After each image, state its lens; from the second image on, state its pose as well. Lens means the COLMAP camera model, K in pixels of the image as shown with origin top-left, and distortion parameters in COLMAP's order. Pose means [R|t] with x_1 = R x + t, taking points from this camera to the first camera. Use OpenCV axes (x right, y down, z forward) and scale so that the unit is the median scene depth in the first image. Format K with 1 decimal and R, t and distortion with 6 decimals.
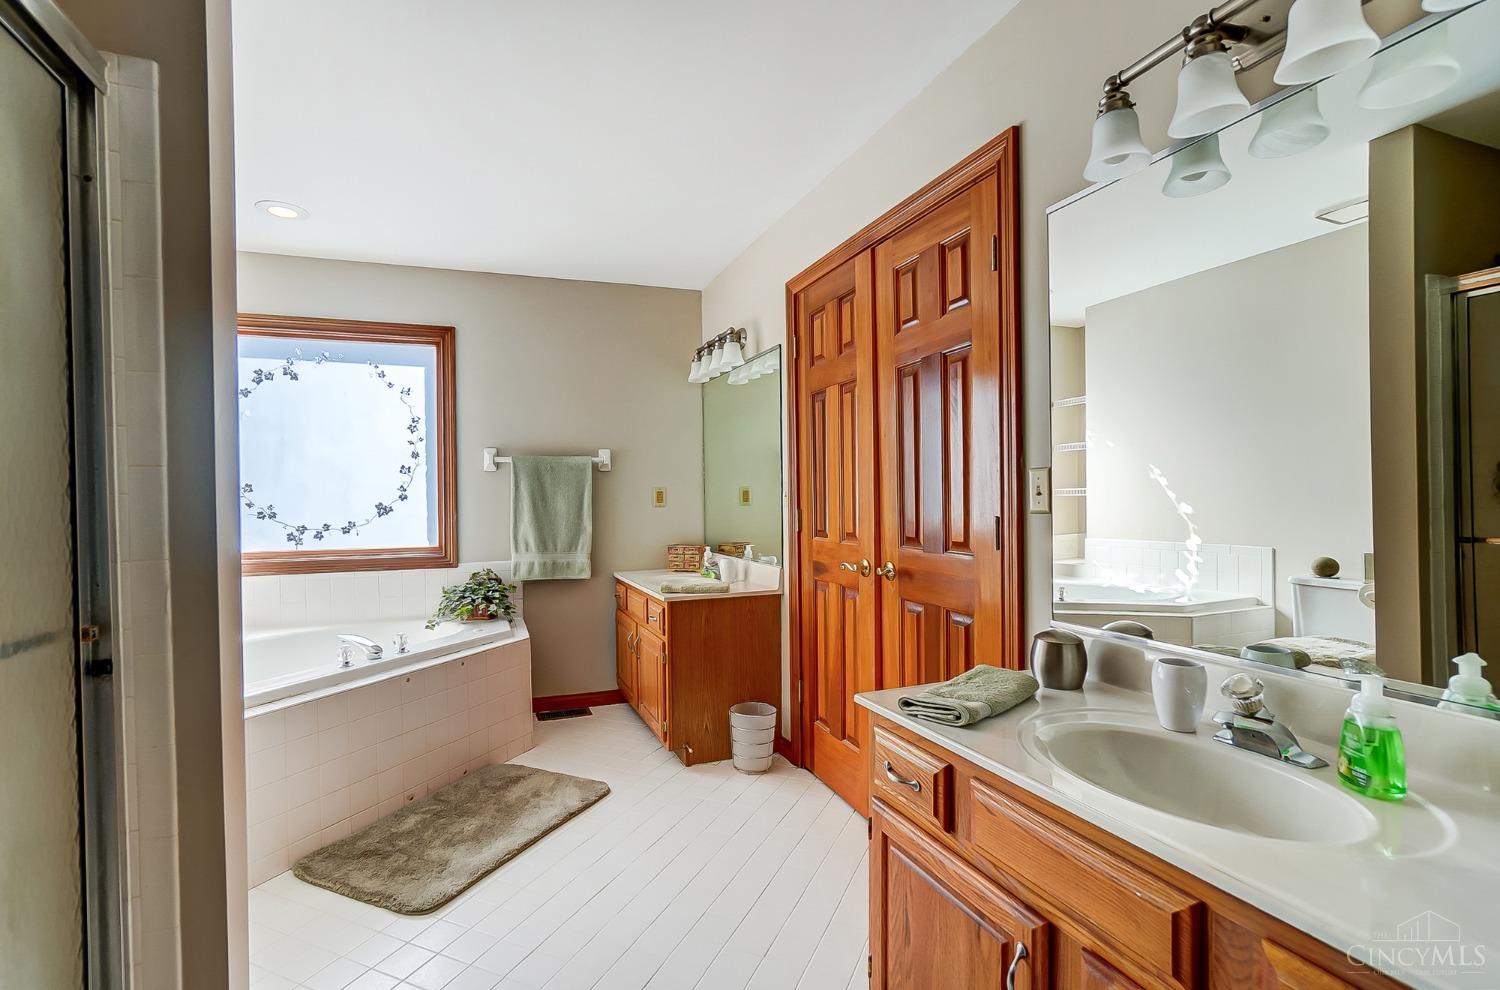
lens RADIAL K [[667.1, 0, 745.6], [0, 667.1, 496.9], [0, 0, 1]] dist [-0.060805, 0.022175]
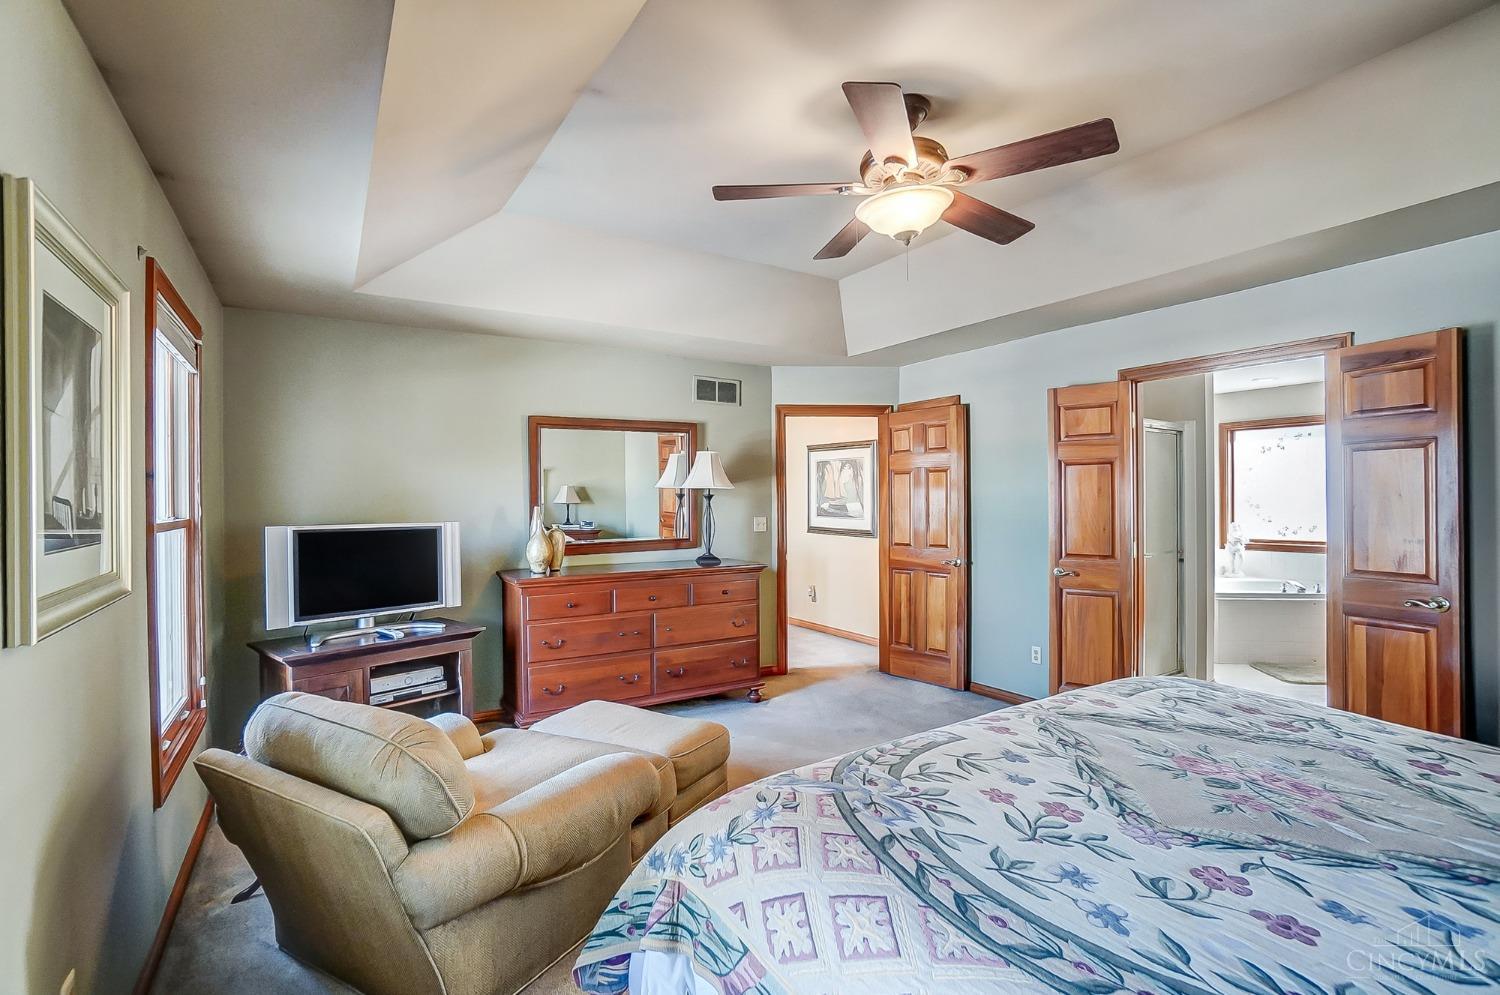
lens RADIAL K [[667.1, 0, 745.6], [0, 667.1, 499.4], [0, 0, 1]] dist [-0.060805, 0.022175]
pose [[0.153141, 0.012689, -0.988123, 0.853047], [0.008480, 0.999864, 0.014154, -0.068304], [0.988168, -0.010547, 0.153013, -0.762725]]
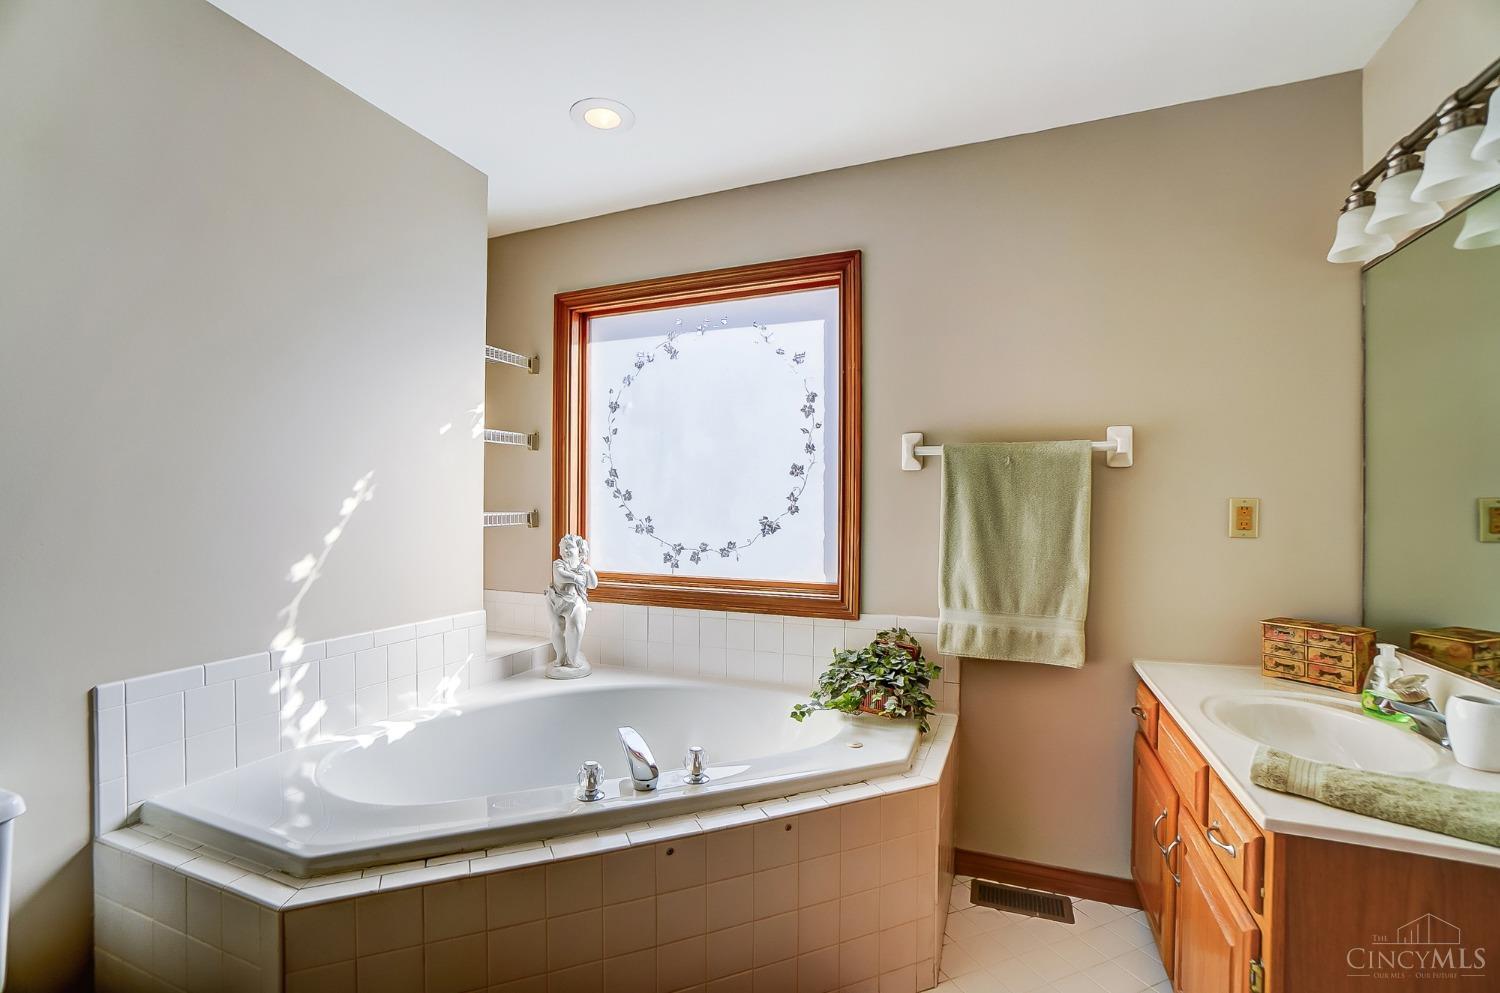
lens RADIAL K [[643.0, 0, 747.5], [0, 643.0, 504.9], [0, 0, 1]] dist [-0.056497, 0.020791]
pose [[0.710026, 0.018658, -0.703928, -0.073404], [-0.011284, 0.999822, 0.015120, -0.014026], [0.704085, -0.002792, 0.710110, 0.473222]]
